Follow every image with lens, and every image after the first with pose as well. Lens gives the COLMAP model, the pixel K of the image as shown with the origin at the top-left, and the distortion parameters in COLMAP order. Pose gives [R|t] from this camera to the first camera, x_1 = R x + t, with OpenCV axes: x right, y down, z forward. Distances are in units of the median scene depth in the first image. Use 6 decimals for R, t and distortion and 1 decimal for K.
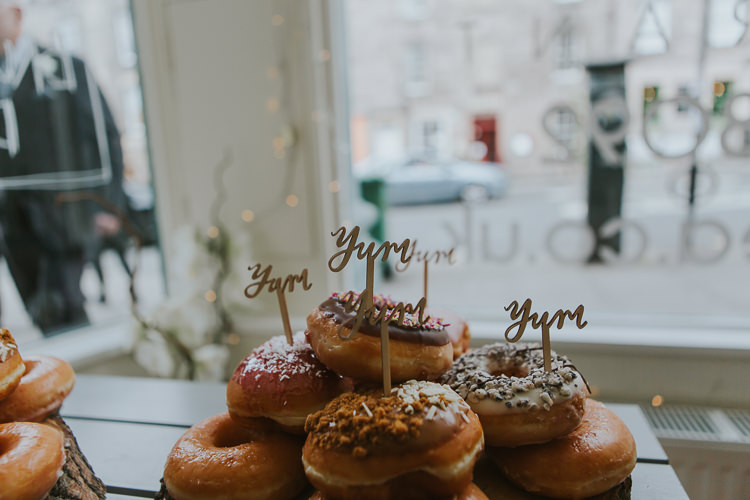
lens RADIAL K [[510.0, 0, 377.0], [0, 510.0, 249.3], [0, 0, 1]] dist [0.007314, 0.001203]
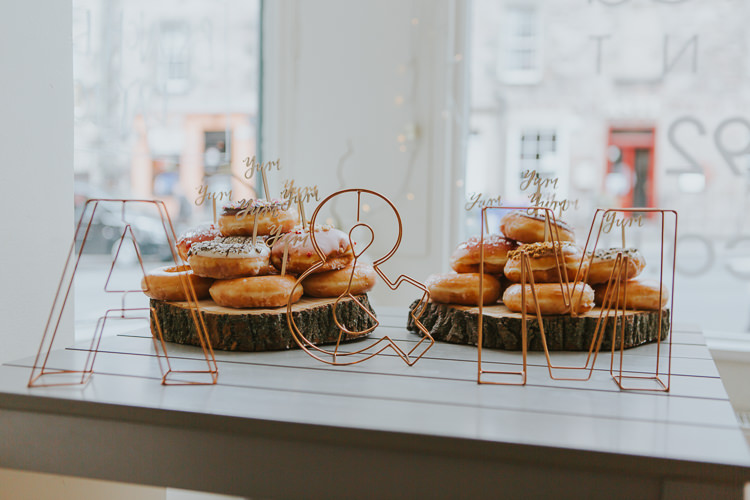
lens RADIAL K [[943.1, 0, 374.2], [0, 943.1, 251.4], [0, 0, 1]] dist [0.012195, 0.000000]
pose [[0.996184, 0.067751, -0.055019, -0.131608], [-0.073412, 0.991392, -0.108410, 0.218300], [0.047200, 0.112035, 0.992583, -0.822442]]
